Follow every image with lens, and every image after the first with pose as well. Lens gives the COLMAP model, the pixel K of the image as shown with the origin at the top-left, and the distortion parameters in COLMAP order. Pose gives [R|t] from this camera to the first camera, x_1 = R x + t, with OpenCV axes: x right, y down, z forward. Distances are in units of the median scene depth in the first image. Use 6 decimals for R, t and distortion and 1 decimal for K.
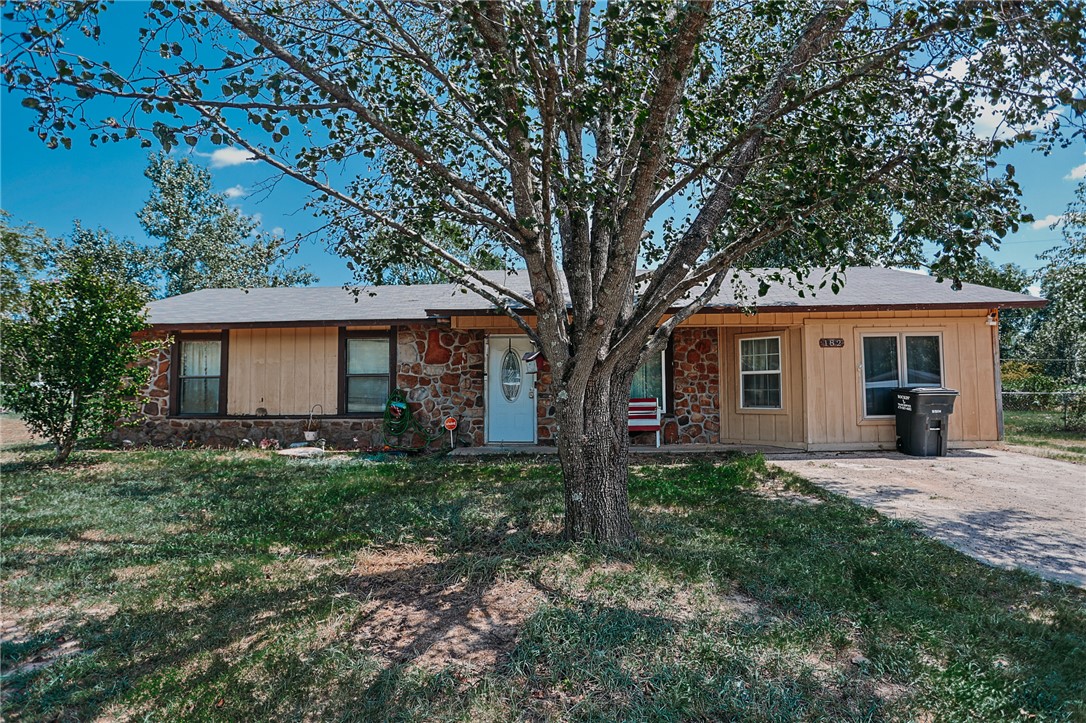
lens RADIAL K [[559.5, 0, 544.4], [0, 559.5, 366.2], [0, 0, 1]] dist [-0.078977, 0.037118]
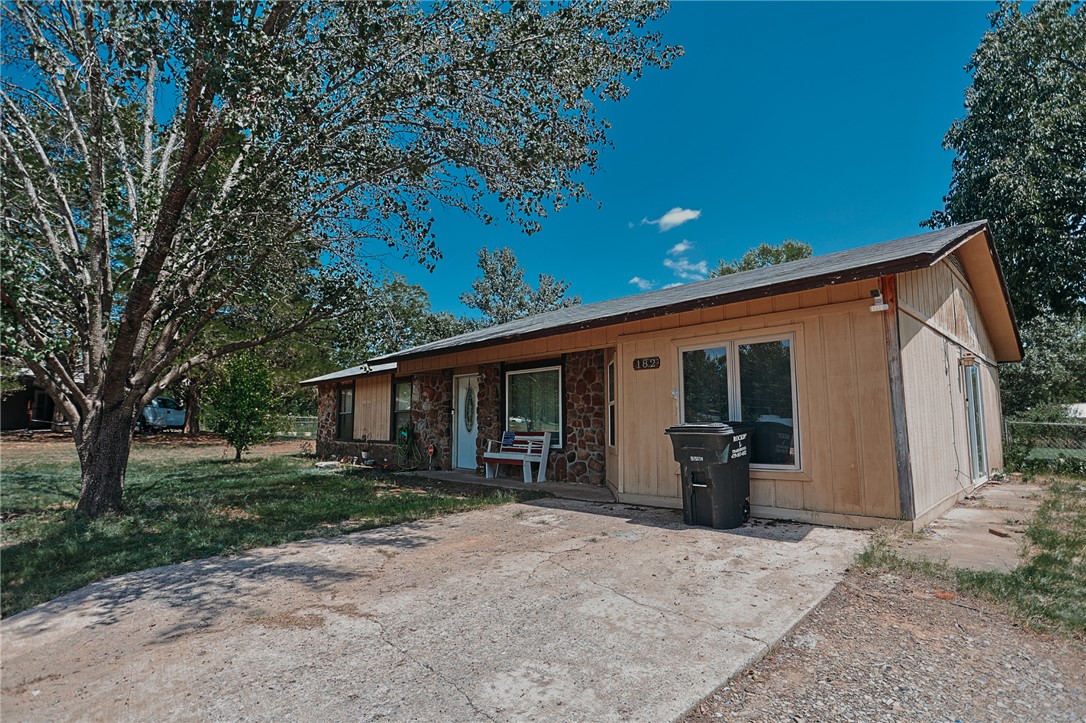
lens RADIAL K [[559.5, 0, 544.4], [0, 559.5, 366.2], [0, 0, 1]] dist [-0.078977, 0.037118]
pose [[0.707848, -0.067600, -0.703123, 0.877068], [0.021527, 0.997012, -0.074184, 0.015078], [0.706037, 0.037375, 0.707188, 0.307321]]
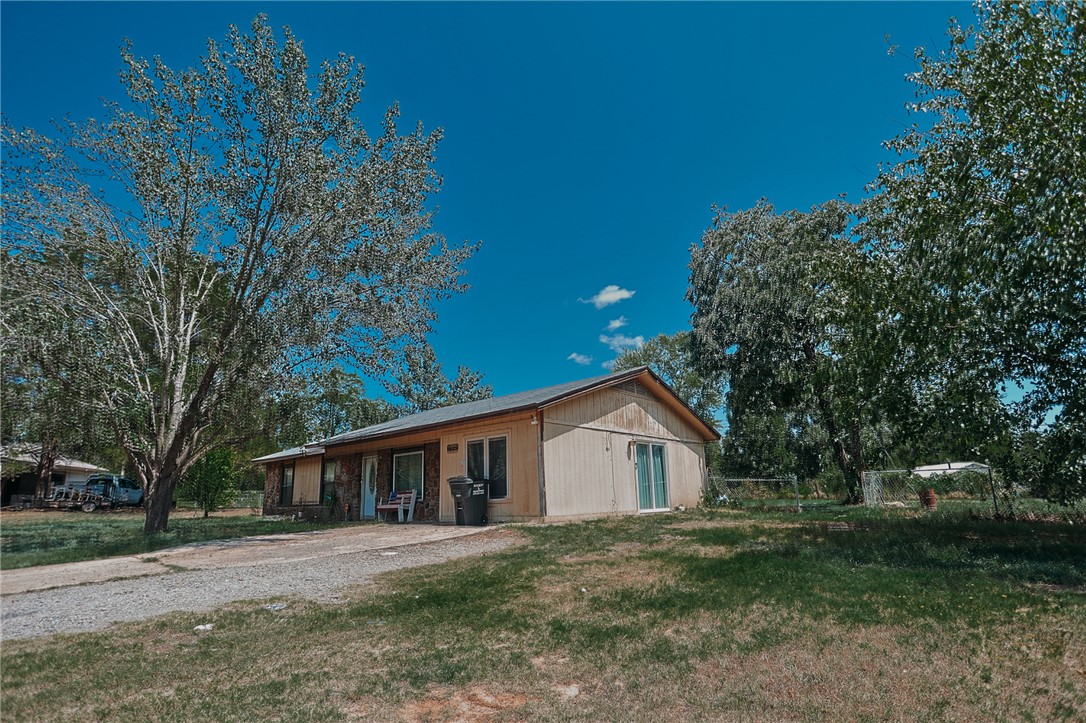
lens RADIAL K [[559.5, 0, 544.4], [0, 559.5, 366.2], [0, 0, 1]] dist [-0.078977, 0.037118]
pose [[0.768181, -0.169825, -0.617299, 1.497999], [0.055213, 0.978159, -0.200392, 0.049206], [0.637848, 0.119854, 0.760779, -0.000388]]
